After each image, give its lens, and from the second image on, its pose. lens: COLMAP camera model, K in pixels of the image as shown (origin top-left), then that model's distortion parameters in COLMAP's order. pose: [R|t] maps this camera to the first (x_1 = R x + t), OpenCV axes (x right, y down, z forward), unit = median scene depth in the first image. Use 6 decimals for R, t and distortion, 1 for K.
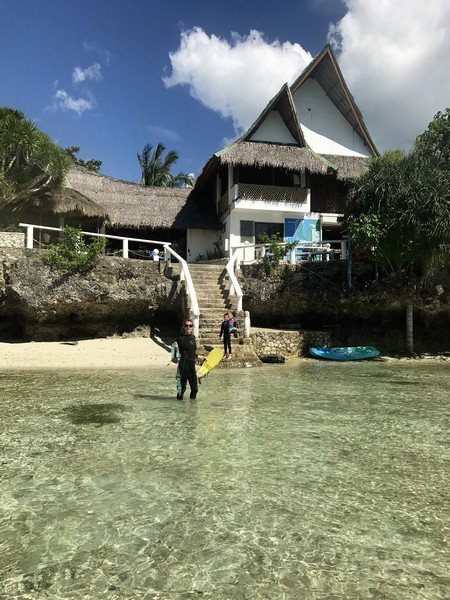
lens RADIAL K [[483.2, 0, 227.7], [0, 483.2, 298.2], [0, 0, 1]] dist [0.024699, -0.016778]
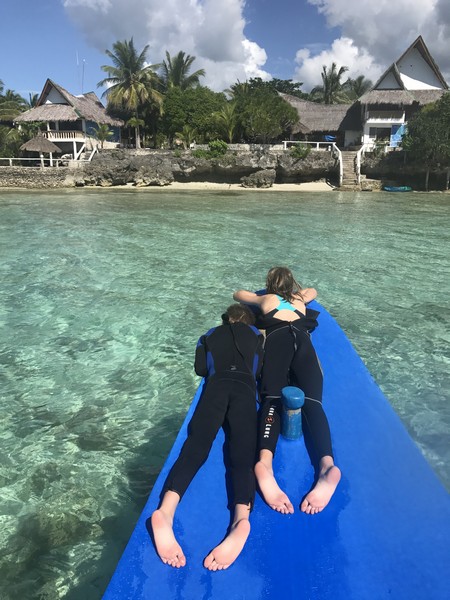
lens RADIAL K [[483.2, 0, 230.9], [0, 483.2, 302.9], [0, 0, 1]] dist [0.024699, -0.016778]
pose [[0.941776, 0.093623, -0.322943, 0.259777], [0.013639, 0.949026, 0.314901, -0.129129], [0.335963, -0.300971, 0.892494, -1.669418]]
